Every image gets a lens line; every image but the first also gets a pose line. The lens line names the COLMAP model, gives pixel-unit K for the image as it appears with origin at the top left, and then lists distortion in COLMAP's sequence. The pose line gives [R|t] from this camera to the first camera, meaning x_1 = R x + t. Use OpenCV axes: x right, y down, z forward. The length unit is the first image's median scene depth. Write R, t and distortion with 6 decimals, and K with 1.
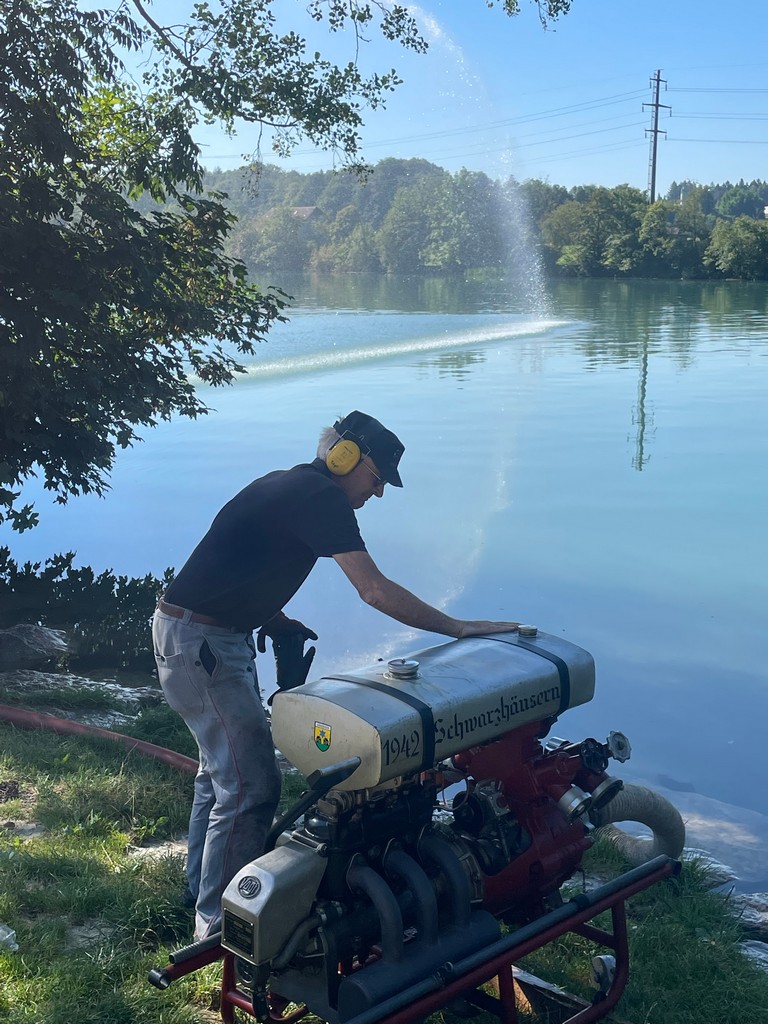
lens RADIAL K [[1362.0, 0, 384.0], [0, 1362.0, 512.0], [0, 0, 1]] dist [0.131094, -0.094557]
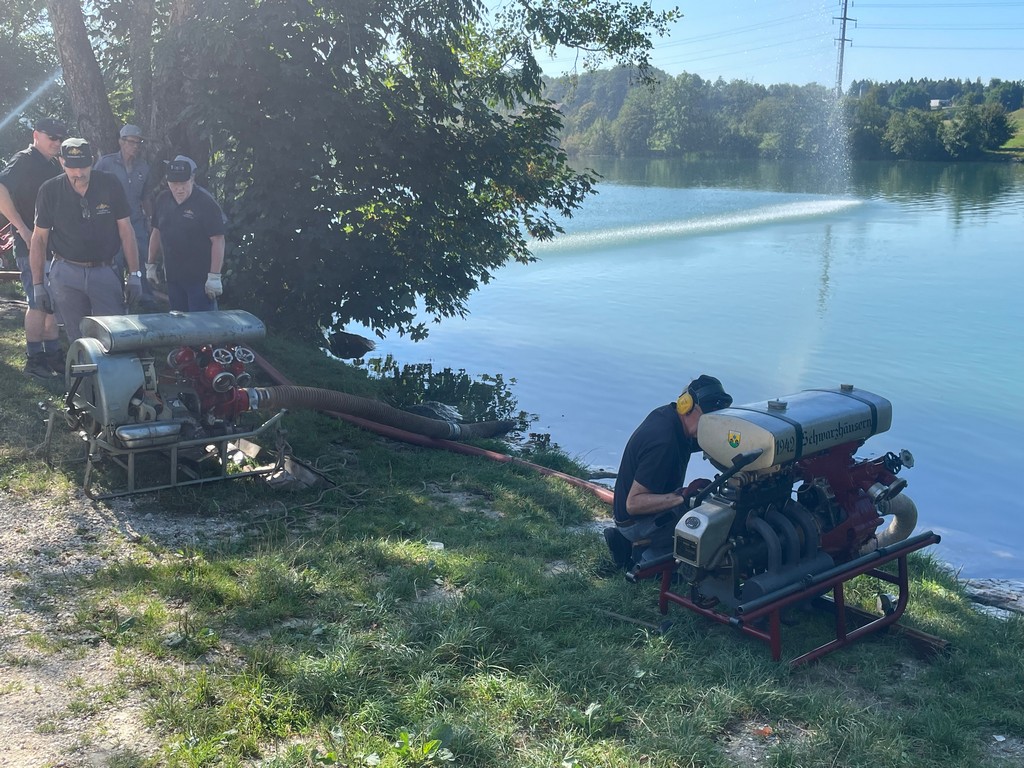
lens RADIAL K [[1078.2, 0, 507.3], [0, 1078.2, 369.0], [0, 0, 1]] dist [0.171280, -0.304665]
pose [[0.995641, 0.018814, -0.091356, -0.056147], [-0.016902, 0.999622, 0.021664, 0.014848], [0.091729, -0.020026, 0.995583, -0.099067]]
